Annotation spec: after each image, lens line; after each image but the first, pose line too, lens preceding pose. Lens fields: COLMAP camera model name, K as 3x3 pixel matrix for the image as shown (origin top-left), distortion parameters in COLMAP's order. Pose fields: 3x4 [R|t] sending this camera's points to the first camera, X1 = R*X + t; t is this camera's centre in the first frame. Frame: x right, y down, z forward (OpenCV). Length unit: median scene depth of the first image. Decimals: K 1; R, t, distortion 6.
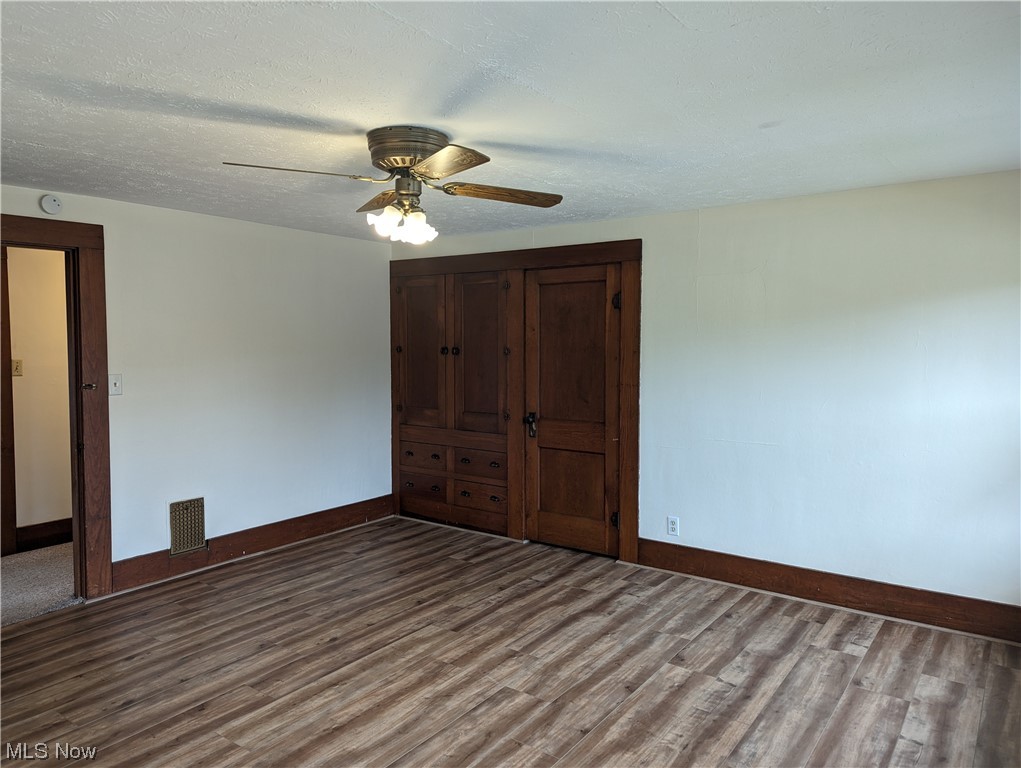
lens RADIAL K [[717.1, 0, 513.7], [0, 717.1, 382.9], [0, 0, 1]] dist [0.062327, -0.014130]
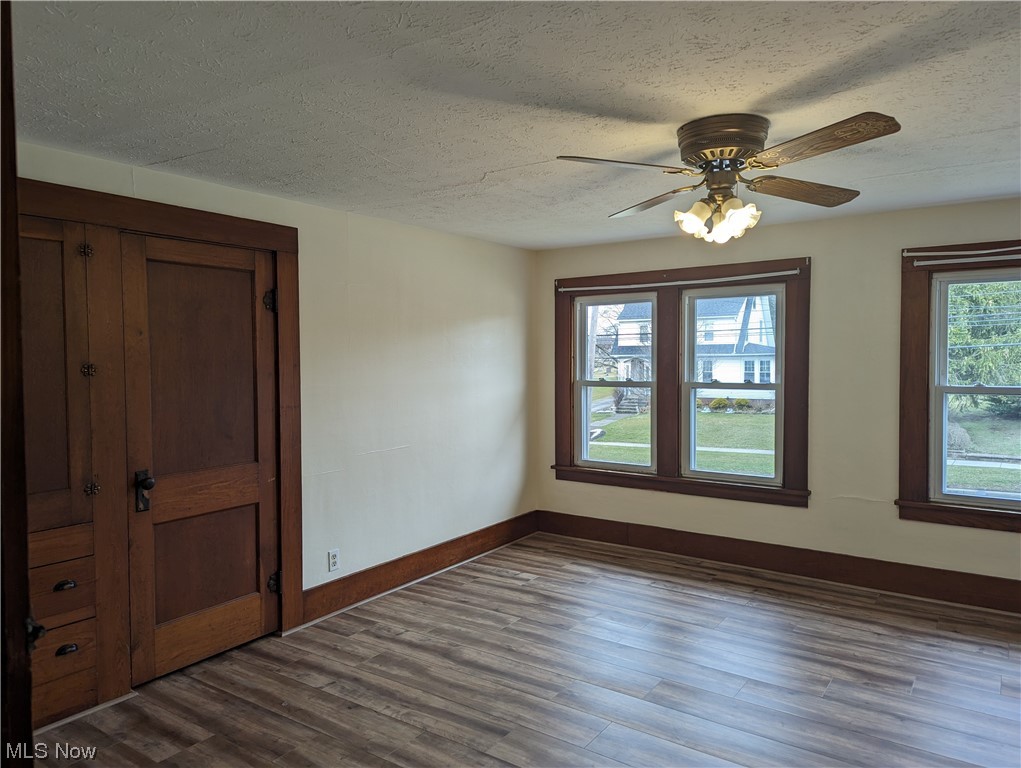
lens RADIAL K [[717.1, 0, 487.8], [0, 717.1, 386.1], [0, 0, 1]] dist [0.062327, -0.014130]
pose [[-0.005501, -0.043411, 0.999042, -0.713903], [0.065865, 0.996872, 0.043680, -0.045087], [-0.997813, 0.066042, -0.002624, 0.864807]]
